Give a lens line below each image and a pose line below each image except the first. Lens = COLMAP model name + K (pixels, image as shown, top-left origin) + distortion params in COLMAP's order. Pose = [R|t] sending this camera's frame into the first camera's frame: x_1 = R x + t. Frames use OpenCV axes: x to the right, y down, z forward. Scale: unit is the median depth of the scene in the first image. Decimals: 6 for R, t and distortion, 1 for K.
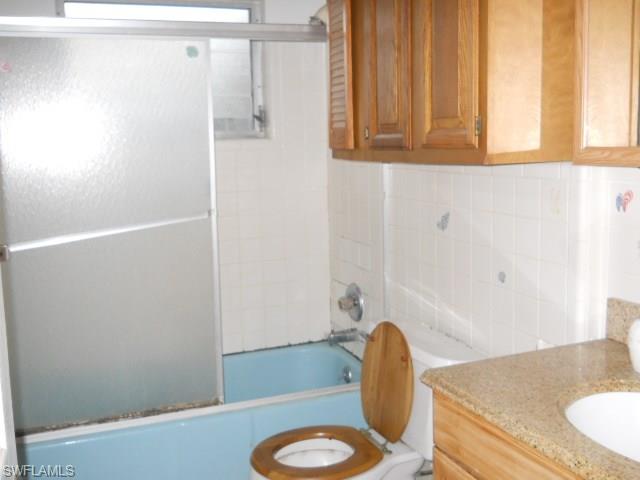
lens RADIAL K [[701.9, 0, 320.0], [0, 701.9, 240.0], [0, 0, 1]] dist [-0.011711, -0.004904]
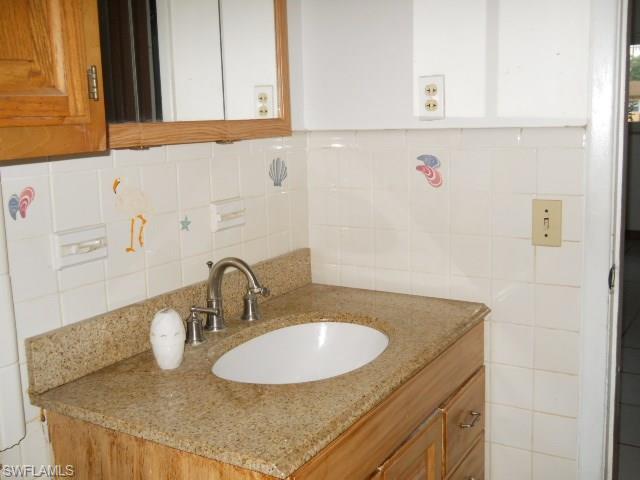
lens RADIAL K [[701.9, 0, 320.0], [0, 701.9, 240.0], [0, 0, 1]] dist [-0.011711, -0.004904]
pose [[-0.613947, -0.083128, 0.784958, -0.334372], [0.153265, 0.962959, 0.221854, -0.134168], [-0.774325, 0.256513, -0.578465, 1.200336]]
